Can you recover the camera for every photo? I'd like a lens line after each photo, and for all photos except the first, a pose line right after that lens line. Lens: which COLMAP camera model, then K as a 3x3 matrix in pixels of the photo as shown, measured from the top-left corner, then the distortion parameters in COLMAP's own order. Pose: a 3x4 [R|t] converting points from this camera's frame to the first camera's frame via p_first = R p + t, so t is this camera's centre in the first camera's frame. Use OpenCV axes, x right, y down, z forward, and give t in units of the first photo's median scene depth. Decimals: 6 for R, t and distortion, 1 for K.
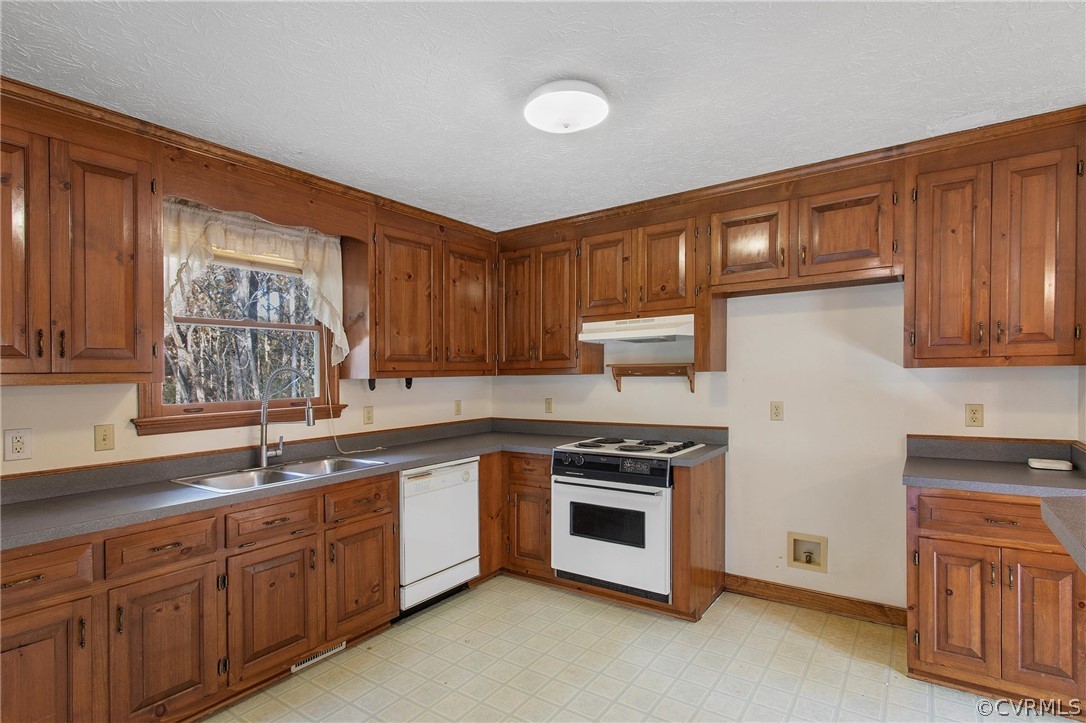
lens RADIAL K [[537.3, 0, 587.7], [0, 537.3, 389.0], [0, 0, 1]] dist [-0.000948, -0.000362]
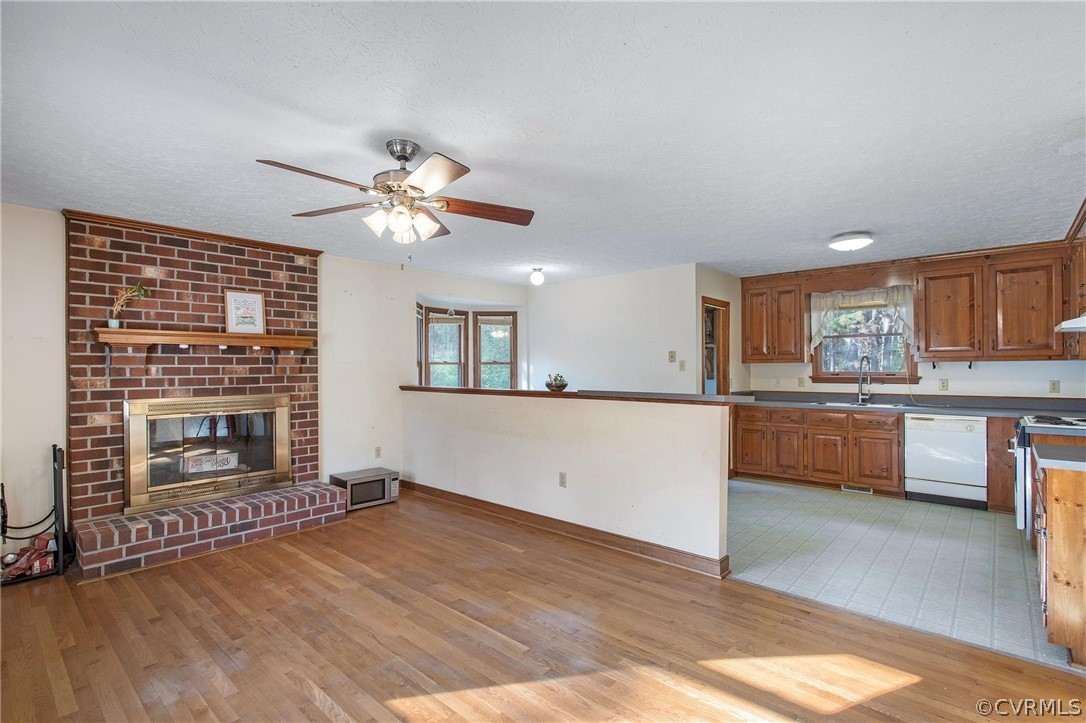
lens RADIAL K [[520.5, 0, 513.5], [0, 520.5, 366.1], [0, 0, 1]] dist [0.000259, -0.001124]
pose [[-0.176972, 0.017141, -0.984067, 1.456575], [-0.021579, 0.999540, 0.021291, -0.013221], [0.983979, 0.025003, -0.176521, 0.009834]]
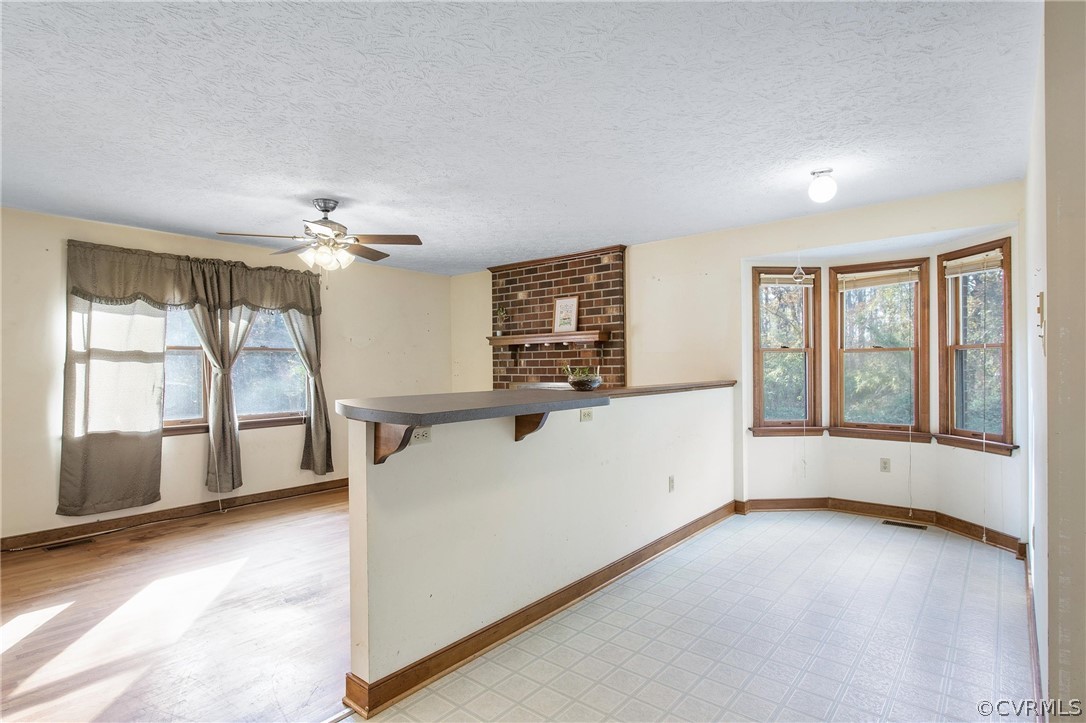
lens RADIAL K [[556.8, 0, 545.2], [0, 556.8, 361.0], [0, 0, 1]] dist [-0.017819, 0.000803]
pose [[-0.993192, 0.027360, 0.113230, 0.089834], [0.029161, 0.999473, 0.014283, 0.010628], [-0.112779, 0.017488, -0.993466, 0.856942]]
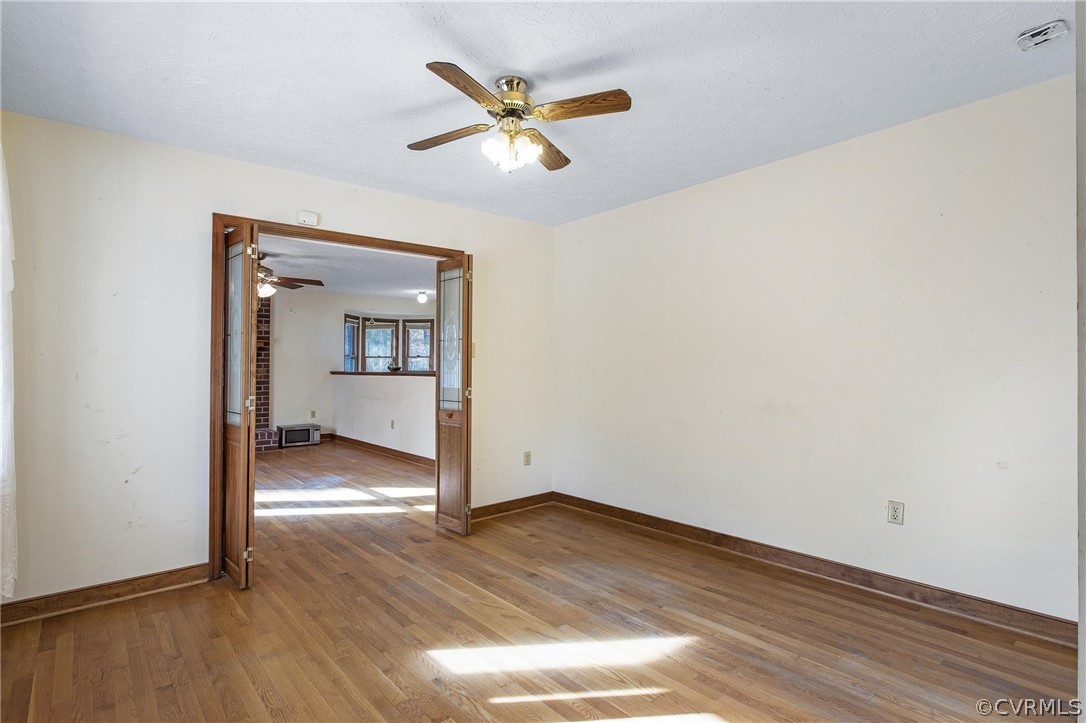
lens RADIAL K [[556.8, 0, 545.2], [0, 556.8, 361.0], [0, 0, 1]] dist [-0.017819, 0.000803]
pose [[-0.277710, 0.012455, -0.960584, 2.217069], [-0.017213, 0.999691, 0.017939, -0.024057], [0.960511, 0.021517, -0.277410, 1.161645]]
